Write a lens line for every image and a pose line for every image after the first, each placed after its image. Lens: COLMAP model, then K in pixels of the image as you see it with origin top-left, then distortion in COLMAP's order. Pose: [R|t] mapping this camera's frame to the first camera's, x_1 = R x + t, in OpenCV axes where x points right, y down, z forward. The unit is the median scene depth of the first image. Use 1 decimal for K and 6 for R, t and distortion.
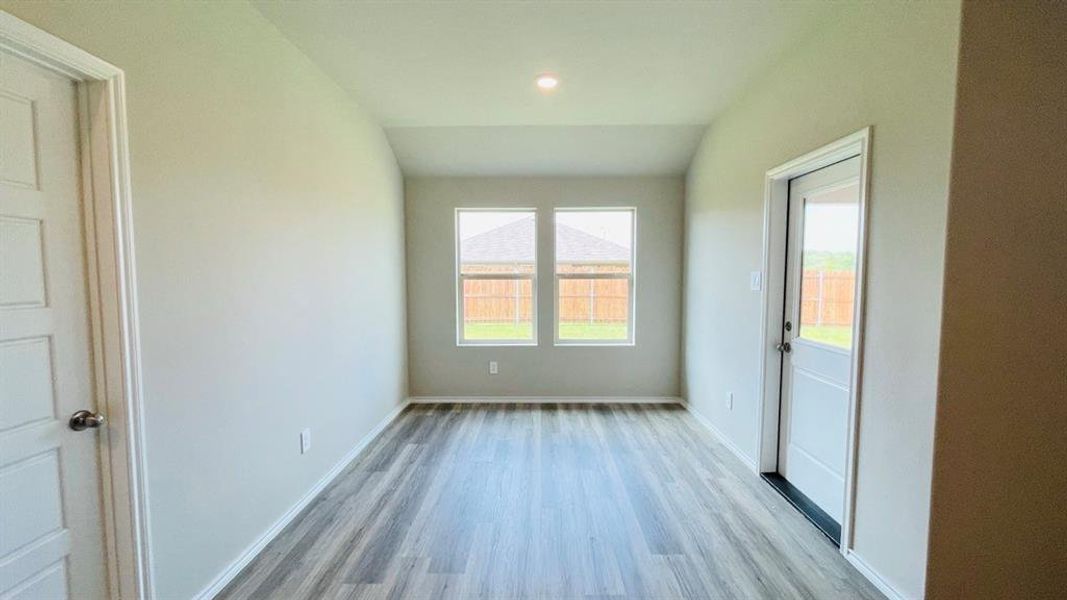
lens RADIAL K [[435.9, 0, 535.2], [0, 435.9, 294.8], [0, 0, 1]] dist [-0.002944, -0.000363]
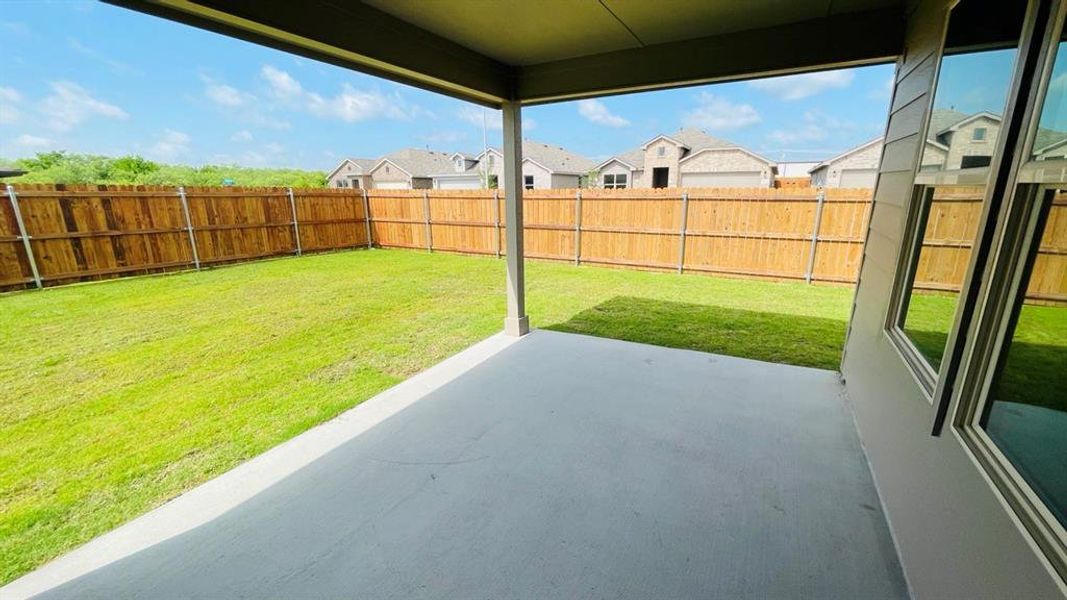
lens RADIAL K [[435.9, 0, 535.9], [0, 435.9, 297.6], [0, 0, 1]] dist [-0.002944, -0.000363]
pose [[0.472829, -0.226959, 0.851423, 0.124034], [0.061146, 0.972381, 0.225245, -0.009362], [-0.879030, -0.054441, 0.473648, 0.183831]]
